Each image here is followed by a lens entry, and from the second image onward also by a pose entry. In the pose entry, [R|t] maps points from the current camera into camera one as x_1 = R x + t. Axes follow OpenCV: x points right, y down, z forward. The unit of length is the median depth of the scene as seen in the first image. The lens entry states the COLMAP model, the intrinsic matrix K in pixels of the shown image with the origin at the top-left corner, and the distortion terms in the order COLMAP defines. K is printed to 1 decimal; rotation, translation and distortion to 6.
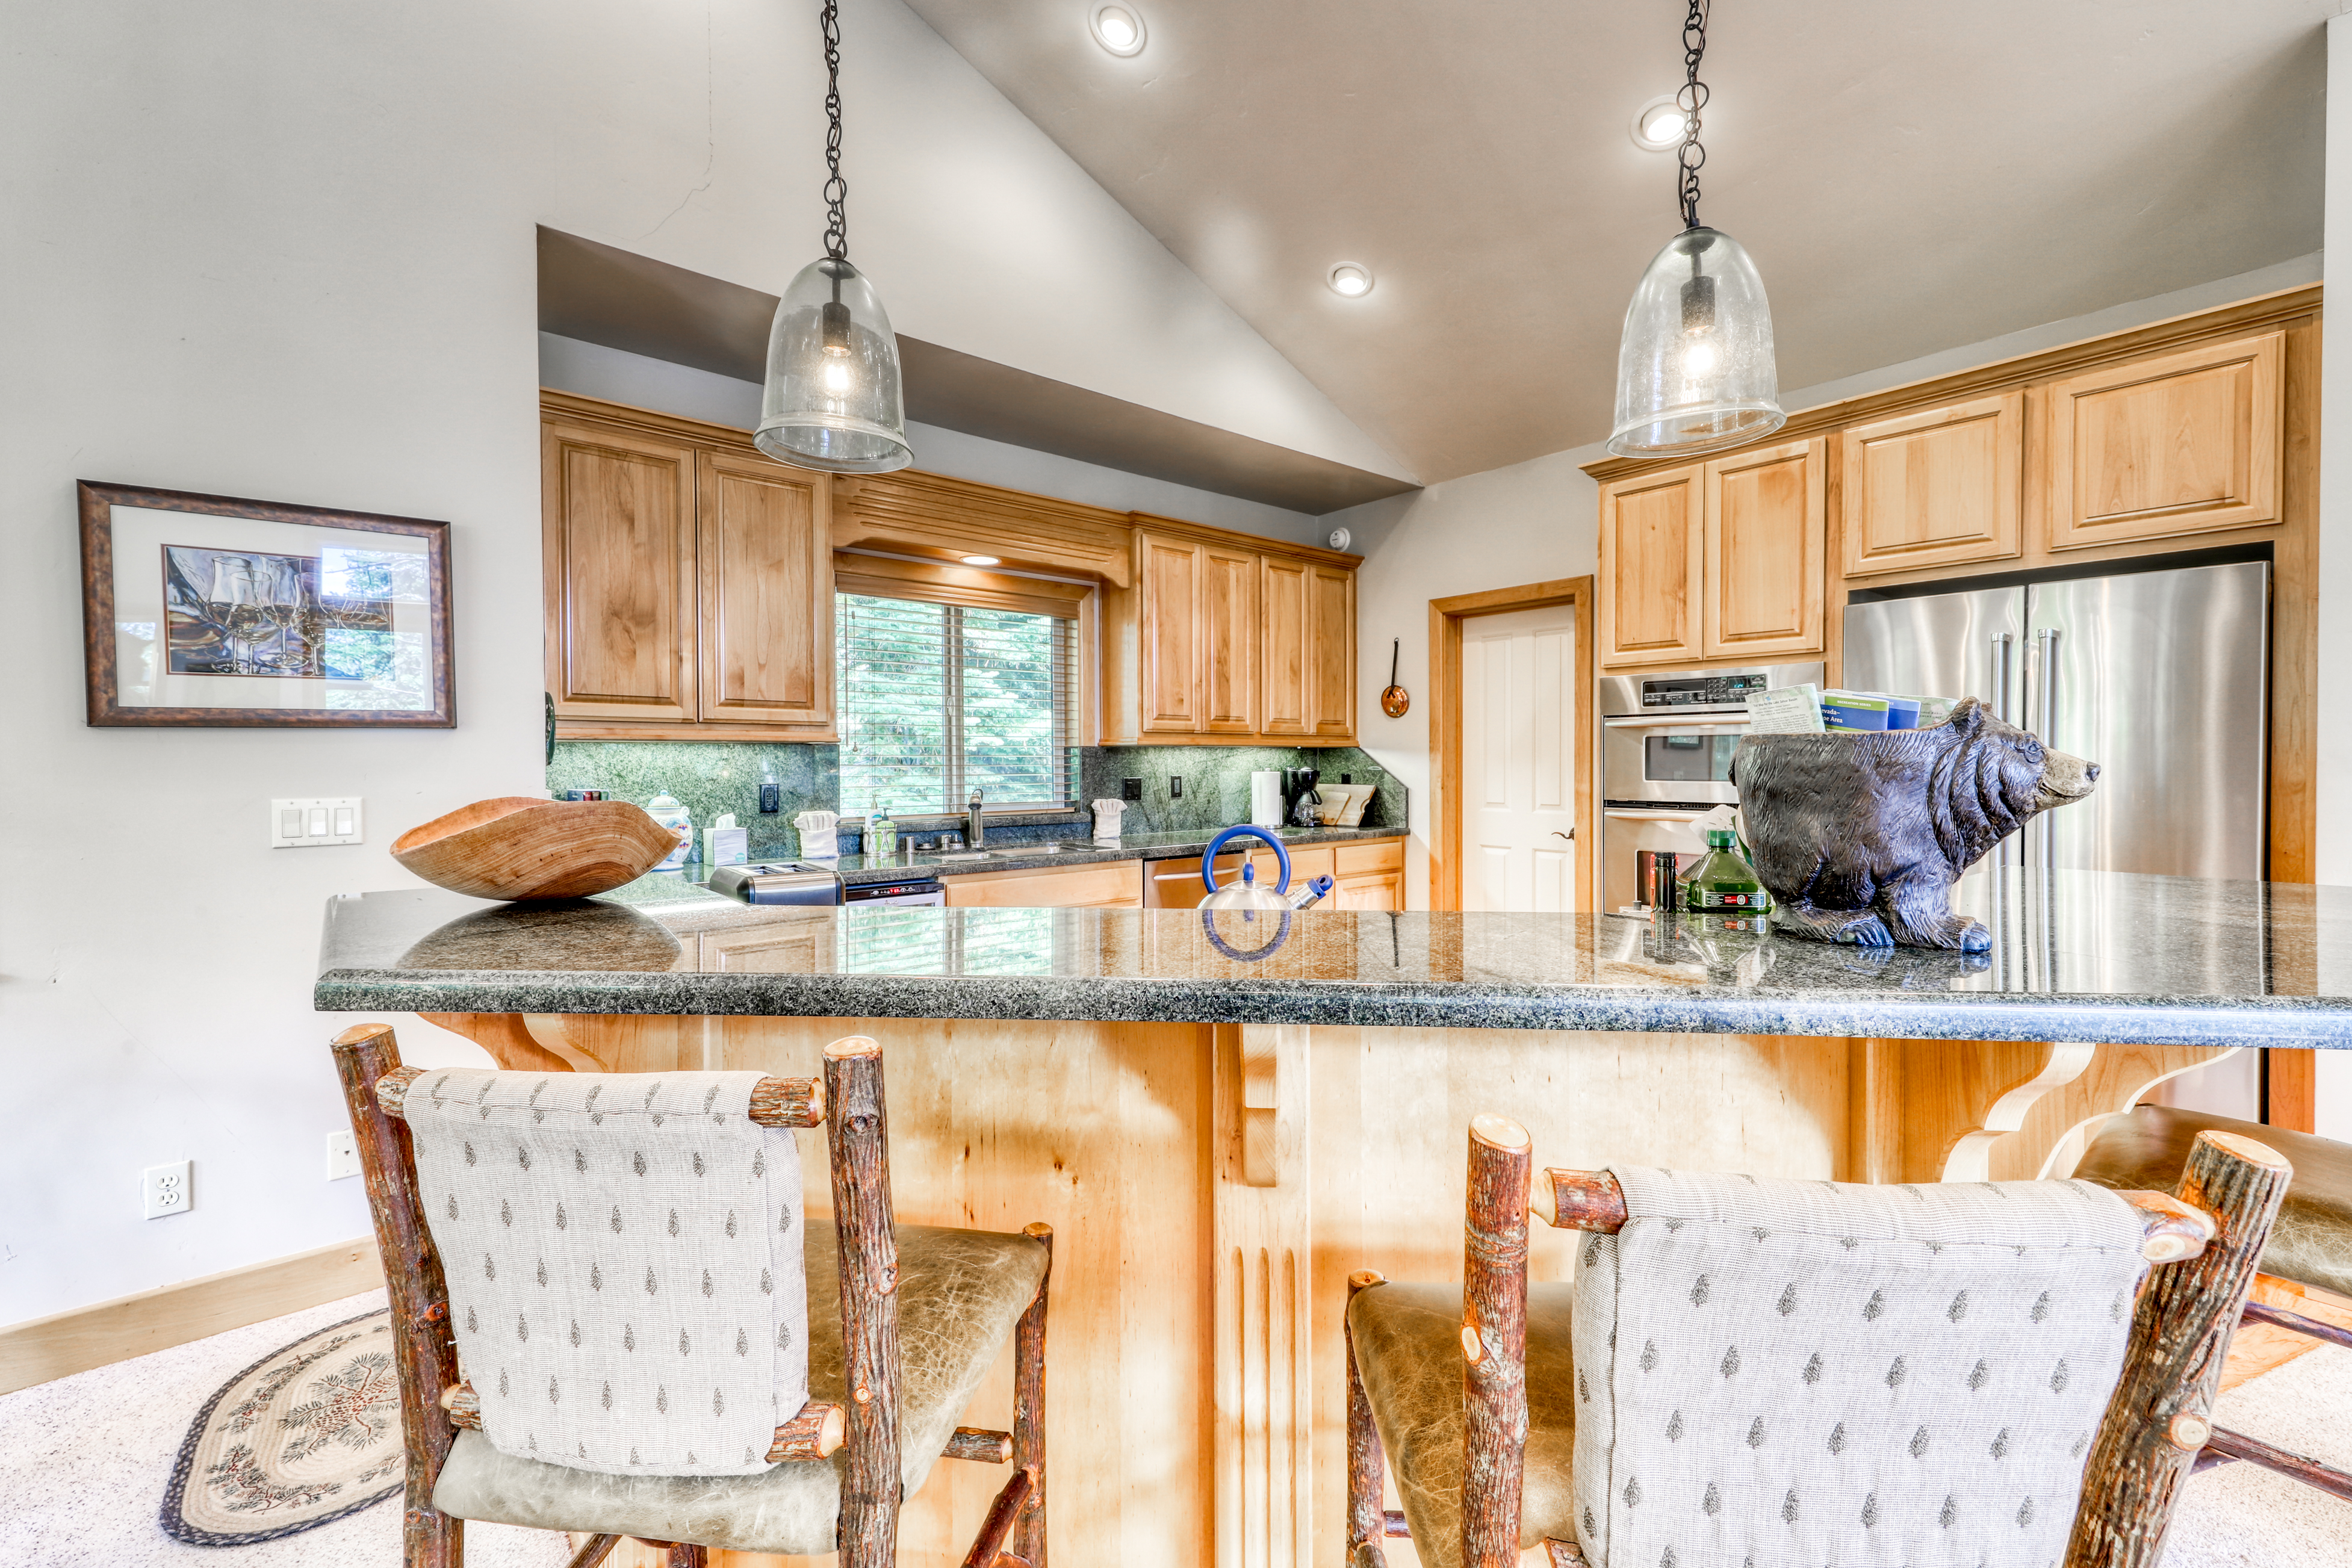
lens RADIAL K [[1018.3, 0, 1171.7], [0, 1018.3, 775.7], [0, 0, 1]] dist [-0.001562, -0.000023]
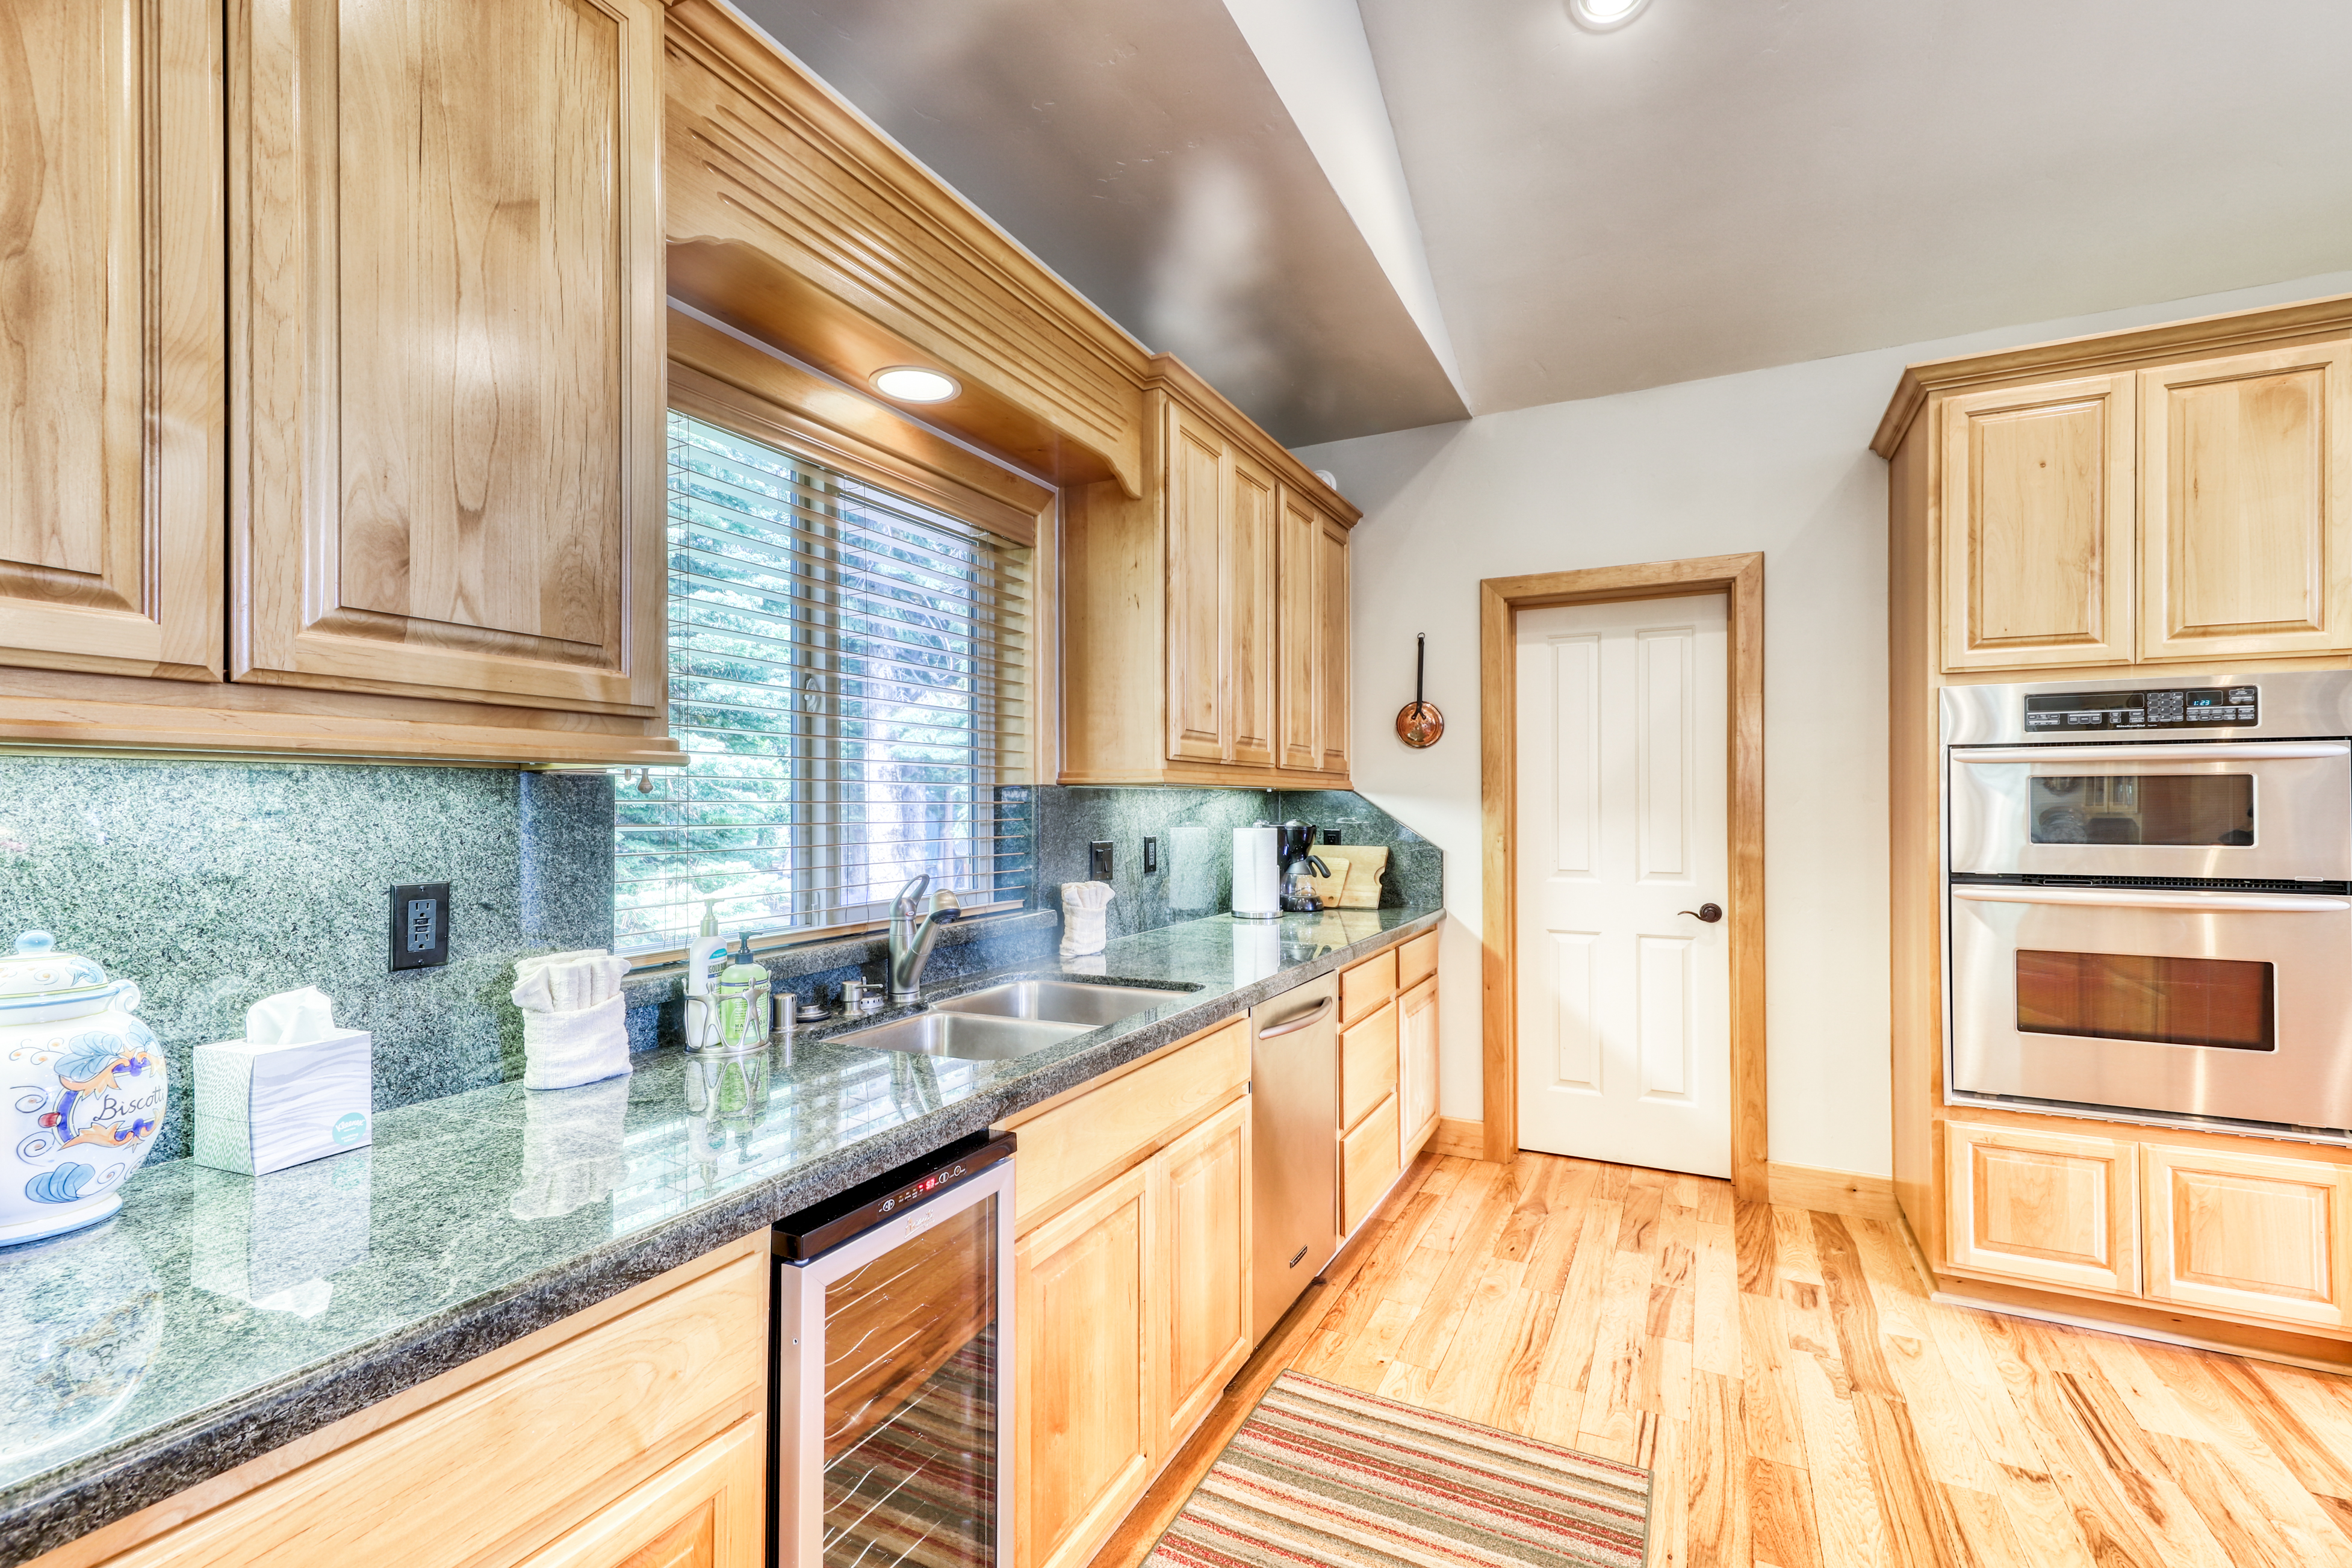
lens RADIAL K [[1079.7, 0, 1191.5], [0, 1079.7, 800.7], [0, 0, 1]] dist [0.006134, 0.000454]
pose [[0.909147, 0.003022, 0.416465, -0.255801], [0.005041, 0.999821, -0.018260, -0.010092], [-0.416446, 0.018700, 0.908968, 0.458293]]
